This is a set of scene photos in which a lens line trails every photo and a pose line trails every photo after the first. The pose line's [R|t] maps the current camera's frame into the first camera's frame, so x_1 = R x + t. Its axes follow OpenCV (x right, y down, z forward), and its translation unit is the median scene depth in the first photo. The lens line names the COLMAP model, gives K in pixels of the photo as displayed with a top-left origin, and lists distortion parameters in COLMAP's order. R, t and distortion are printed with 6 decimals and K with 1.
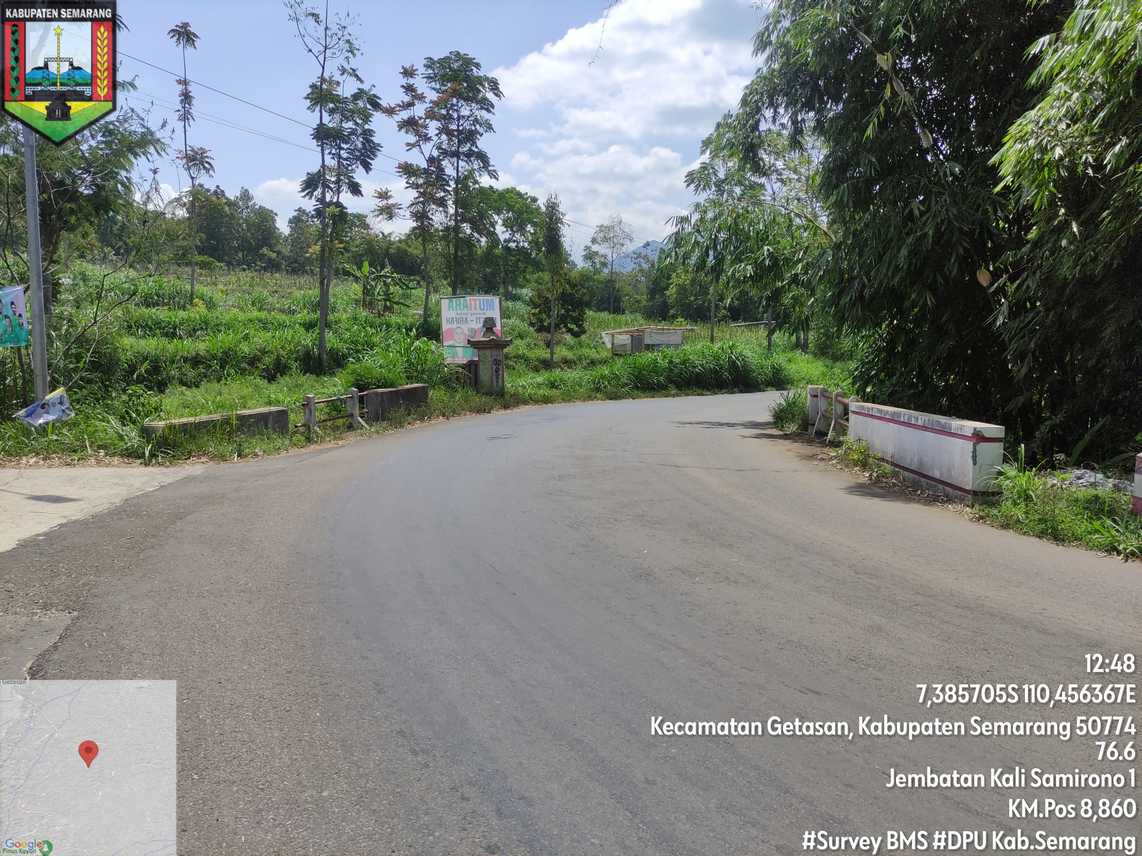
lens RADIAL K [[841.1, 0, 575.3], [0, 841.1, 421.9], [0, 0, 1]] dist [0.039602, -0.044561]
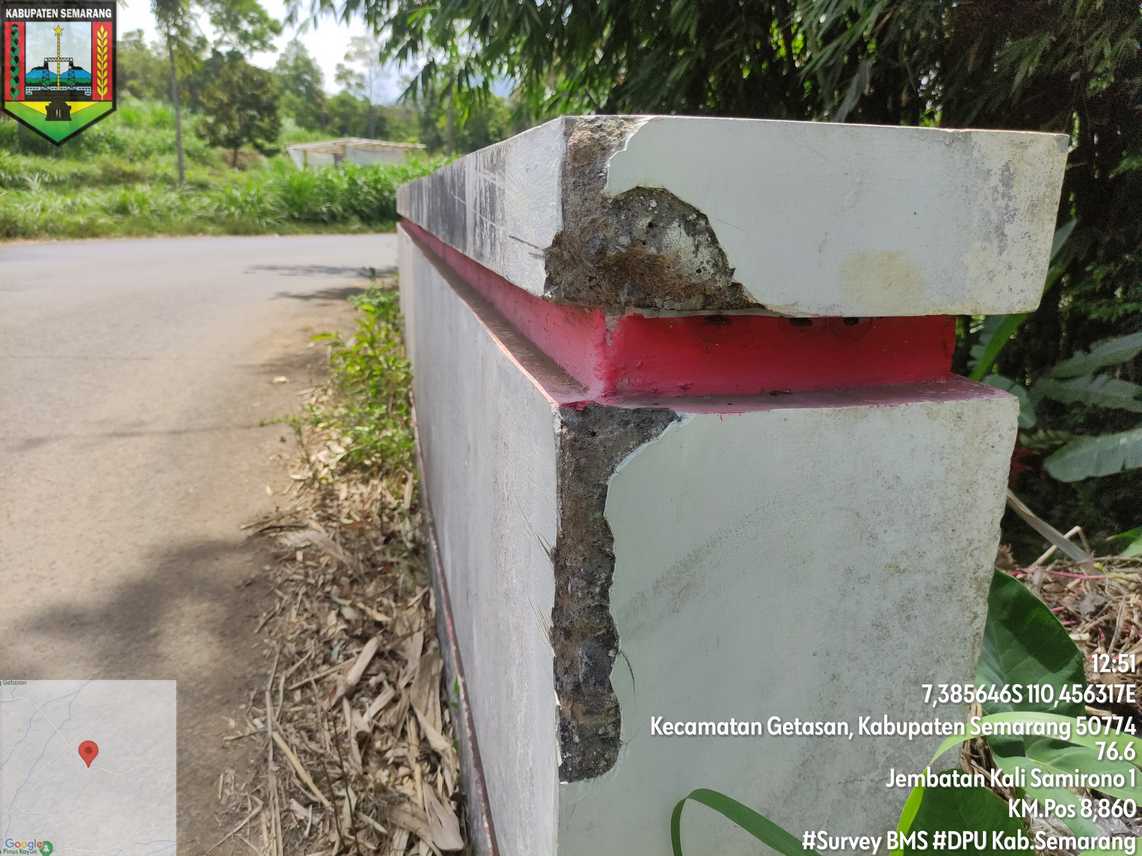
lens RADIAL K [[841.1, 0, 575.3], [0, 841.1, 421.9], [0, 0, 1]] dist [0.039602, -0.044561]
pose [[0.972510, -0.047349, 0.227998, 0.117794], [0.007512, 0.984979, 0.172510, 0.003862], [-0.232741, -0.166055, 0.958257, 0.247430]]
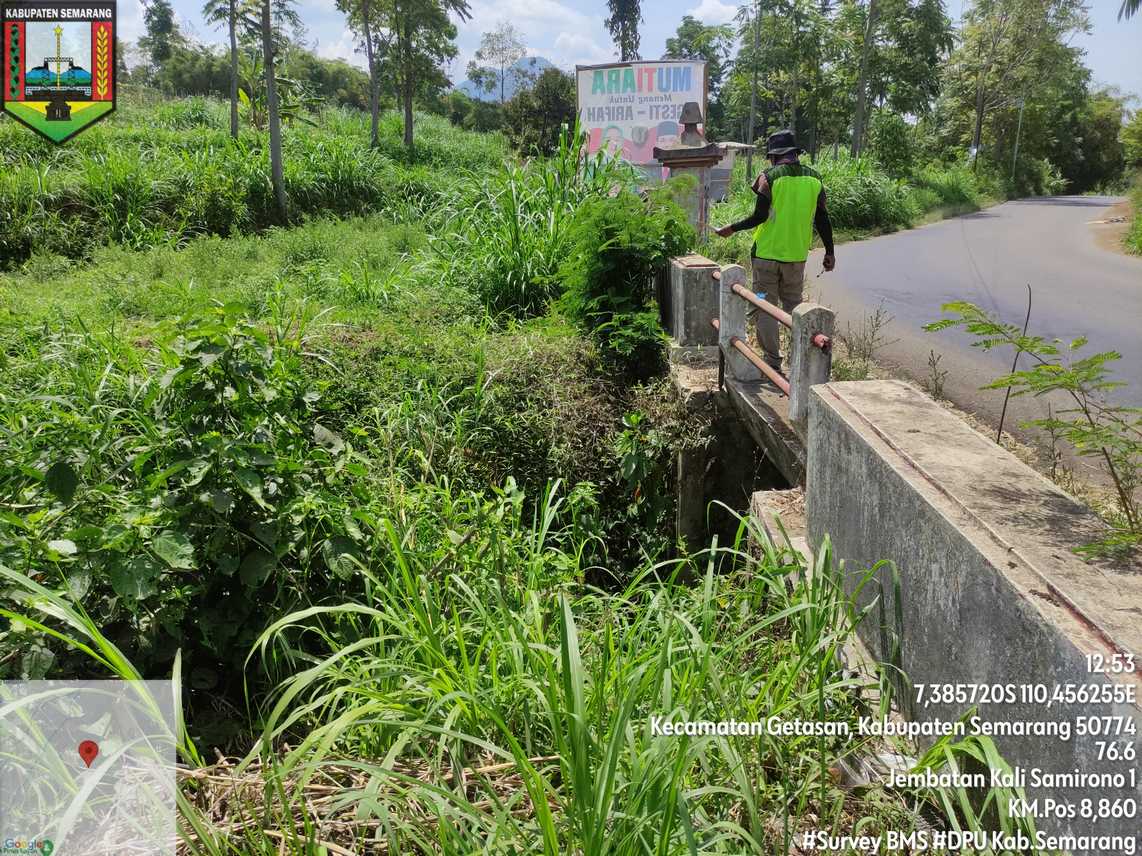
lens RADIAL K [[841.1, 0, 575.3], [0, 841.1, 421.9], [0, 0, 1]] dist [0.039602, -0.044561]
pose [[0.982881, -0.068940, 0.170859, -0.197363], [0.036604, 0.981937, 0.185631, -0.021409], [-0.180571, -0.176199, 0.967651, 0.334888]]
